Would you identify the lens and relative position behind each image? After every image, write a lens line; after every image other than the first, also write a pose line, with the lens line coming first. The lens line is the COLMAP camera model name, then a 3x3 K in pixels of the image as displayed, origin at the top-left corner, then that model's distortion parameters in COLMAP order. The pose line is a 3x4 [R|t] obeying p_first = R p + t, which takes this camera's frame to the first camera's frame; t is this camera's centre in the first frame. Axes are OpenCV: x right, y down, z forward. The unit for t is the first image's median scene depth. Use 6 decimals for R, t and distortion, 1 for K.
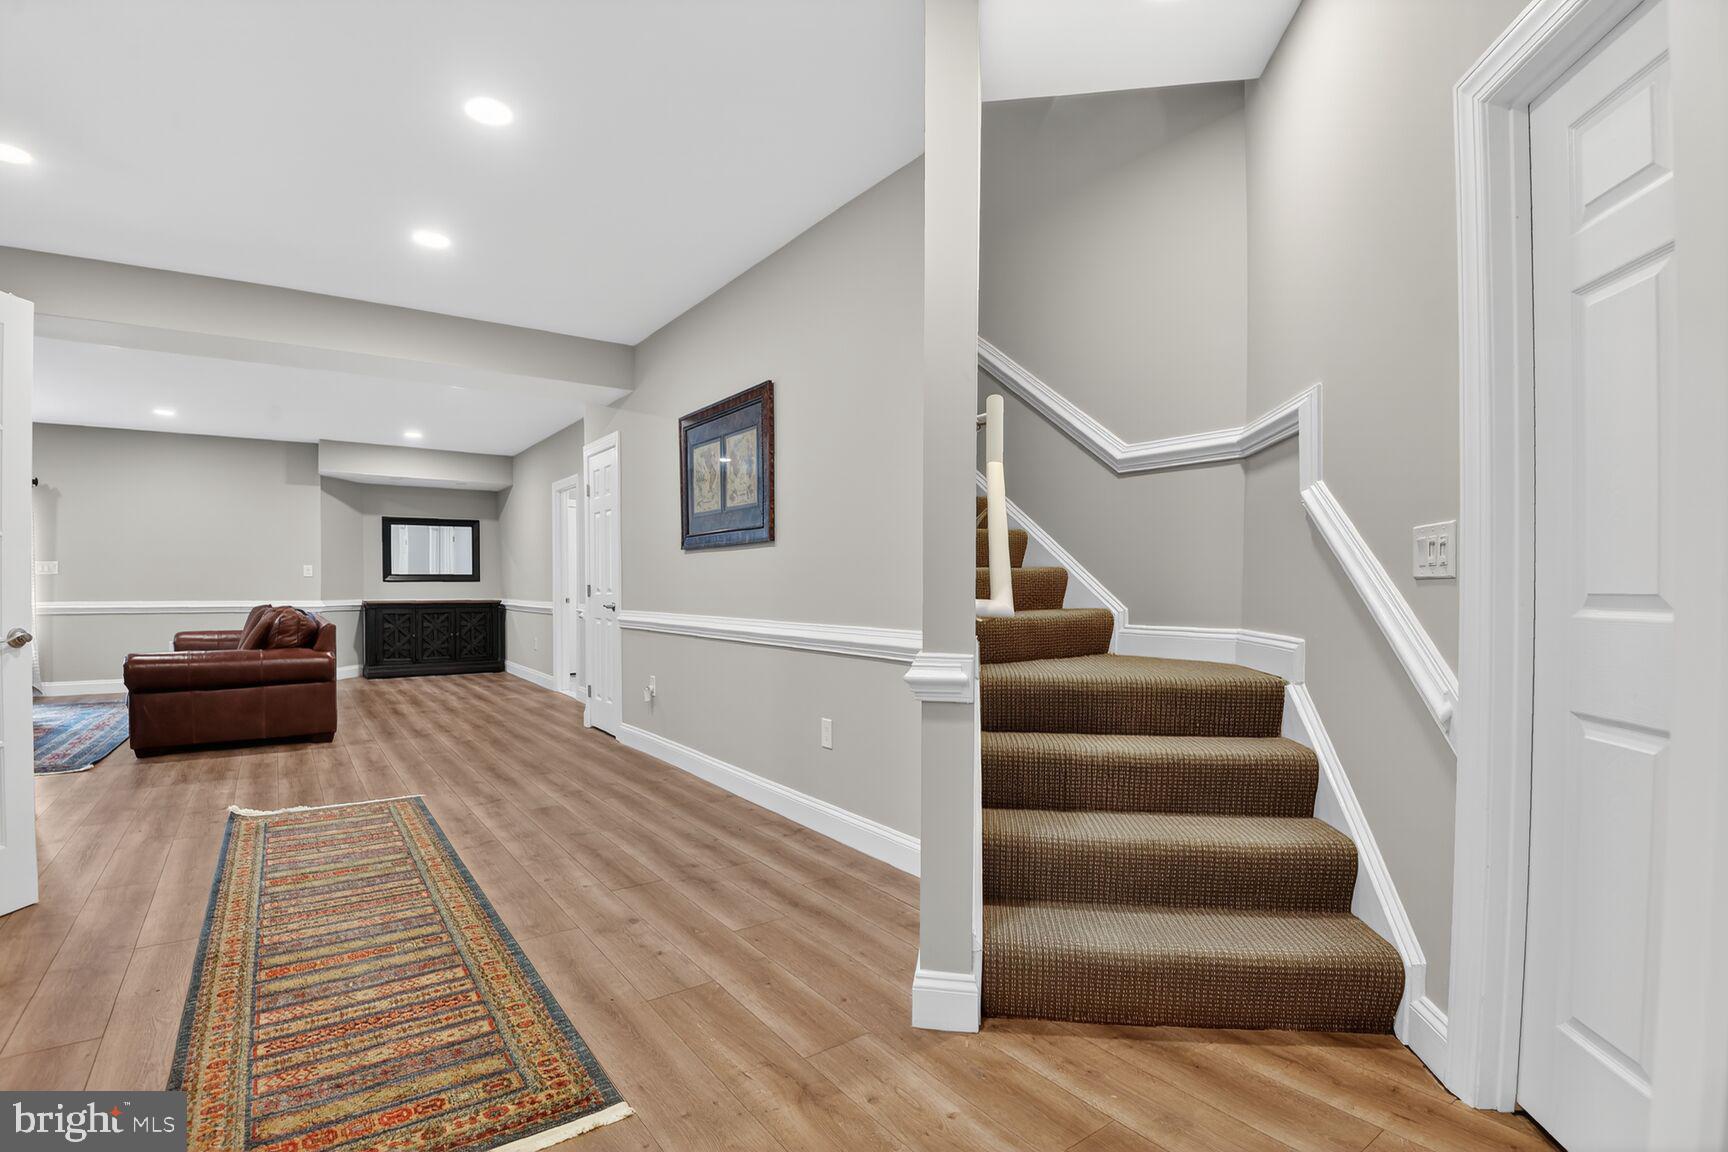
lens RADIAL K [[817.7, 0, 867.3], [0, 817.7, 568.7], [0, 0, 1]] dist [-0.019459, -0.018208]
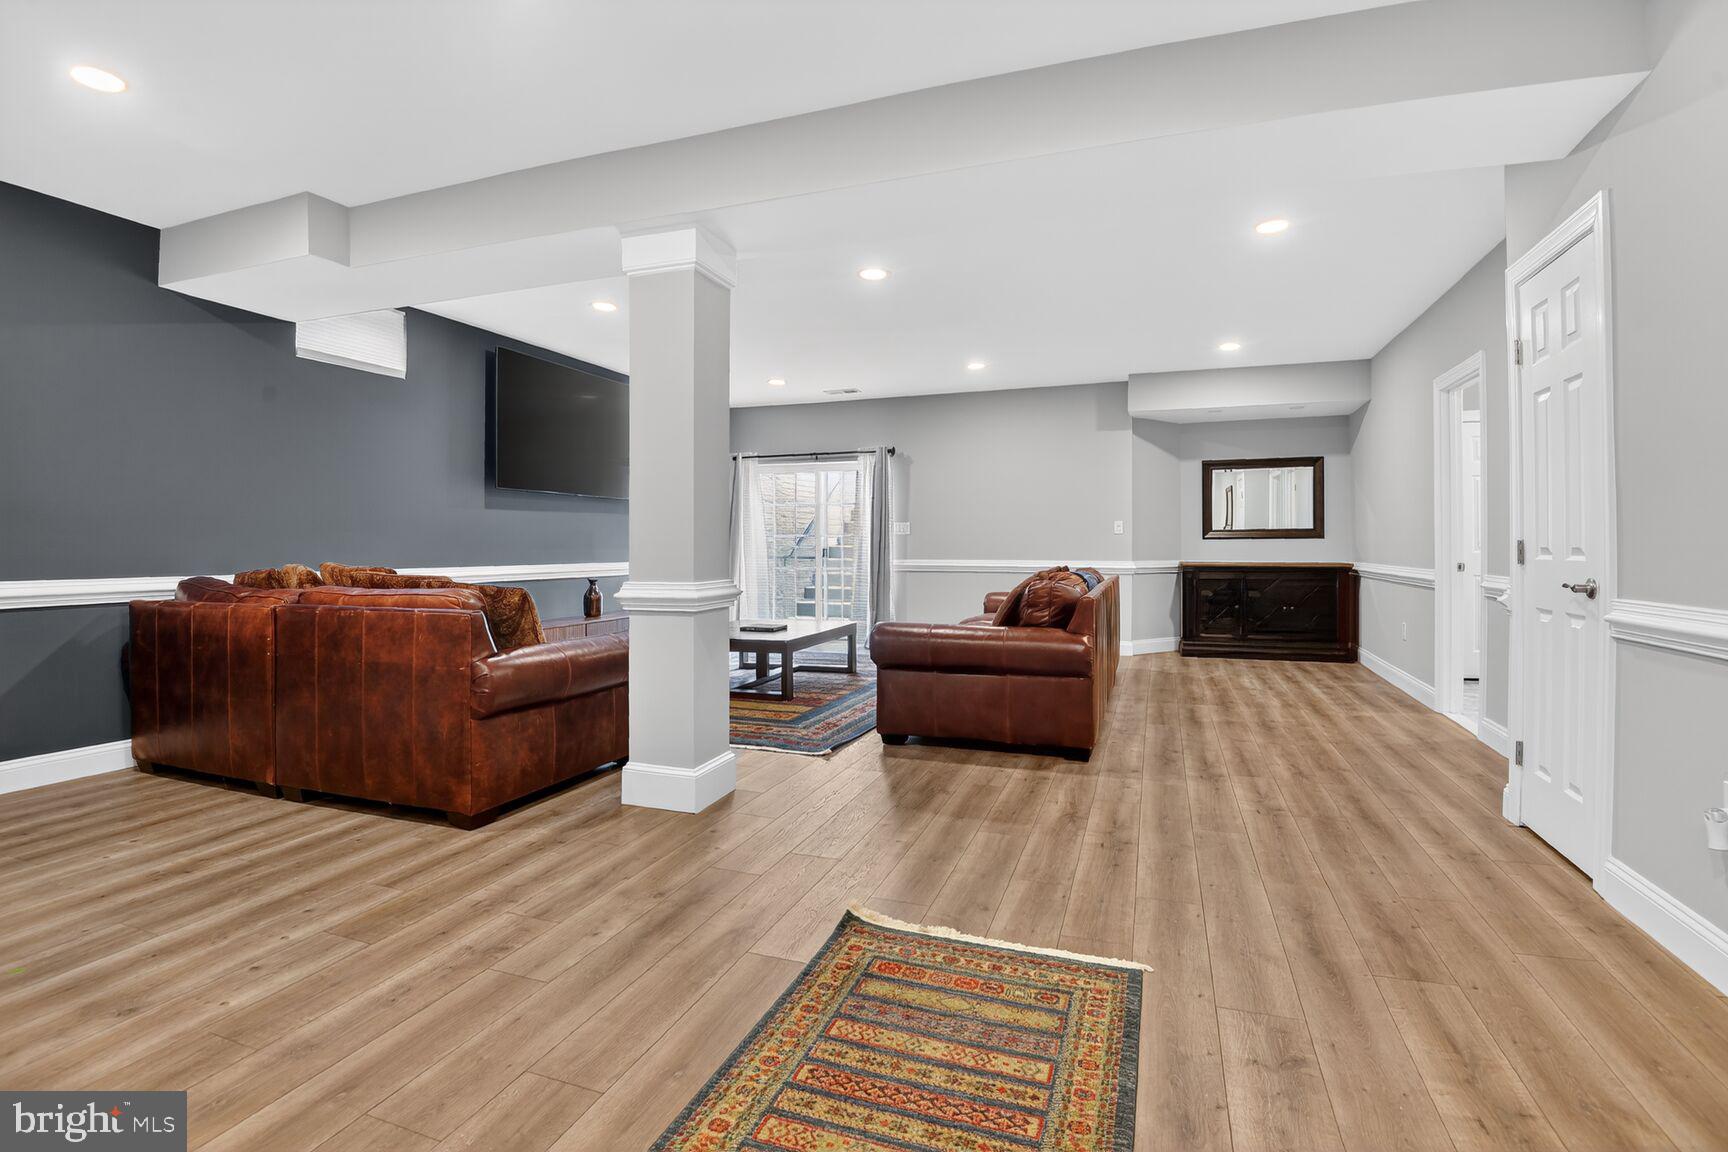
lens RADIAL K [[817.7, 0, 867.3], [0, 817.7, 568.7], [0, 0, 1]] dist [-0.019459, -0.018208]
pose [[0.563475, 0.023355, -0.825803, -0.164524], [0.018197, 0.999007, 0.040670, 0.009597], [0.825933, -0.037944, 0.562490, 0.397008]]
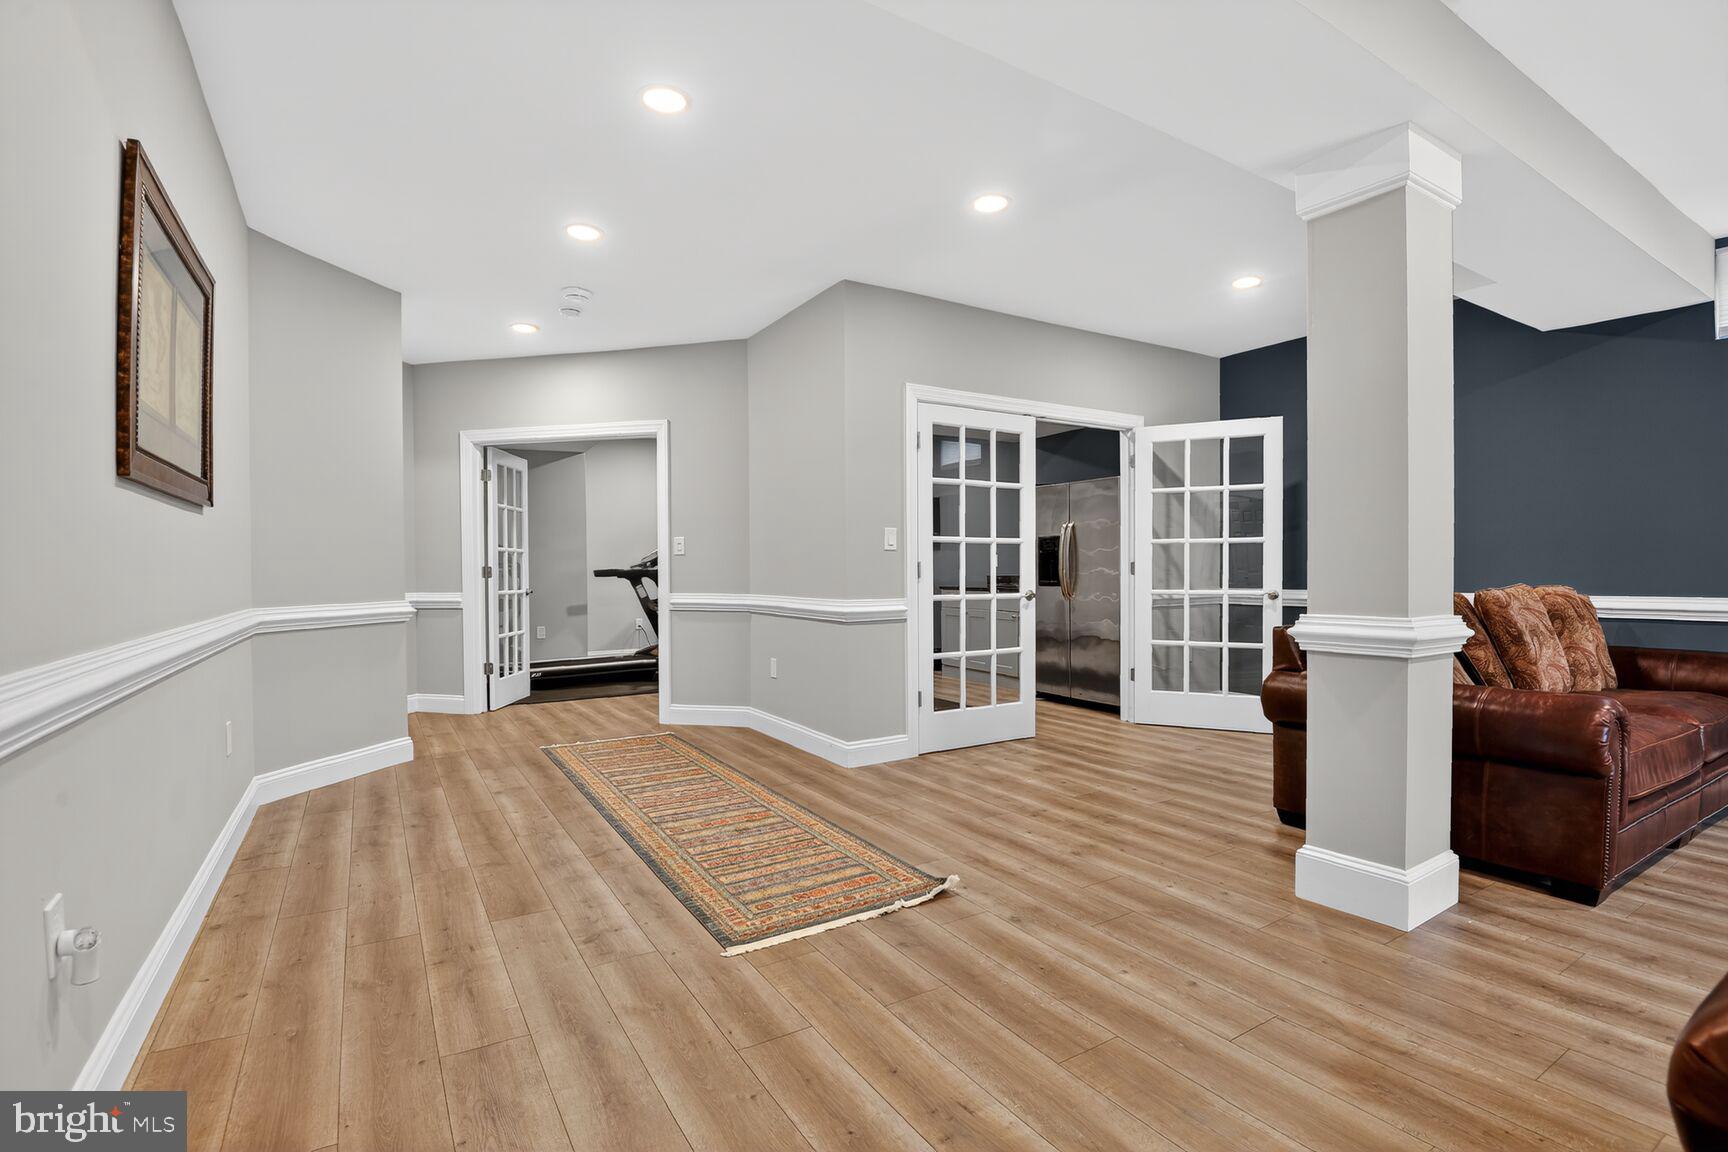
lens RADIAL K [[817.7, 0, 867.3], [0, 817.7, 568.7], [0, 0, 1]] dist [-0.019459, -0.018208]
pose [[-0.996326, 0.006561, 0.085393, -0.466615], [0.004511, 0.999697, -0.024183, 0.023709], [-0.085526, -0.023709, -0.996054, 1.037375]]
